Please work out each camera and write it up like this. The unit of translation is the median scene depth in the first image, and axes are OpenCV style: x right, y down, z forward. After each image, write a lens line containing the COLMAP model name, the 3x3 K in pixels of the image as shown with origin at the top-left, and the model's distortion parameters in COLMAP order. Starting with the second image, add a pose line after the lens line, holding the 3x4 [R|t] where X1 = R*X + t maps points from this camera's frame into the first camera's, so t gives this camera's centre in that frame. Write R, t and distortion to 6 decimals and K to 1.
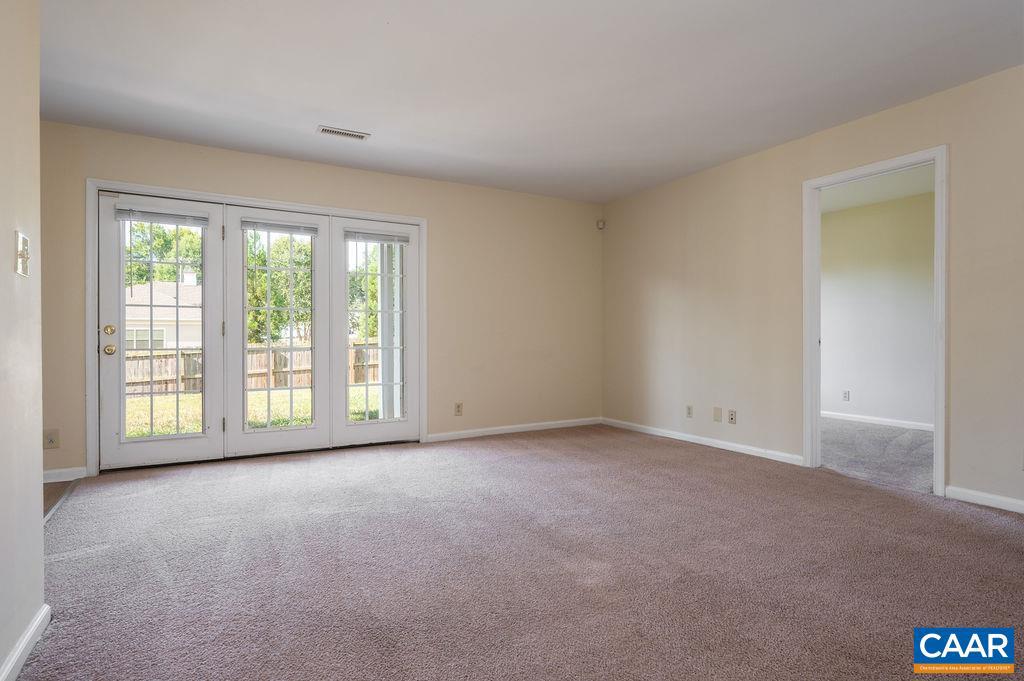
lens RADIAL K [[567.1, 0, 503.3], [0, 567.1, 340.6], [0, 0, 1]] dist [-0.007797, 0.000507]
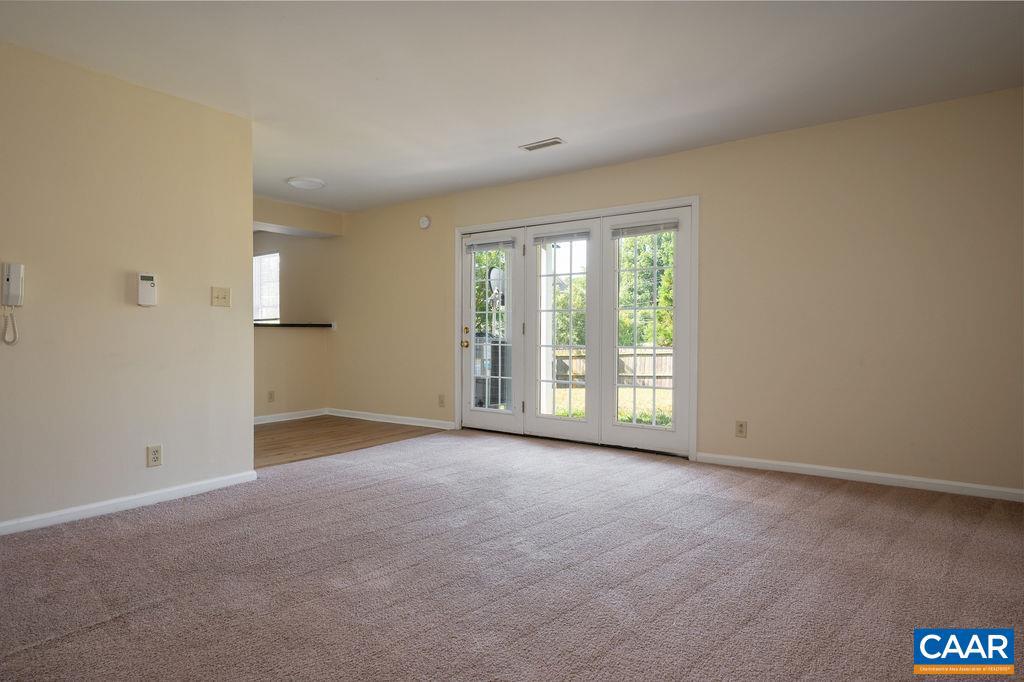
lens RADIAL K [[567.1, 0, 503.5], [0, 567.1, 337.6], [0, 0, 1]] dist [-0.007797, 0.000507]
pose [[0.400338, 0.001492, -0.916366, 0.590521], [-0.016231, 0.999853, -0.005463, 0.005557], [0.916224, 0.017060, 0.400304, 0.454135]]
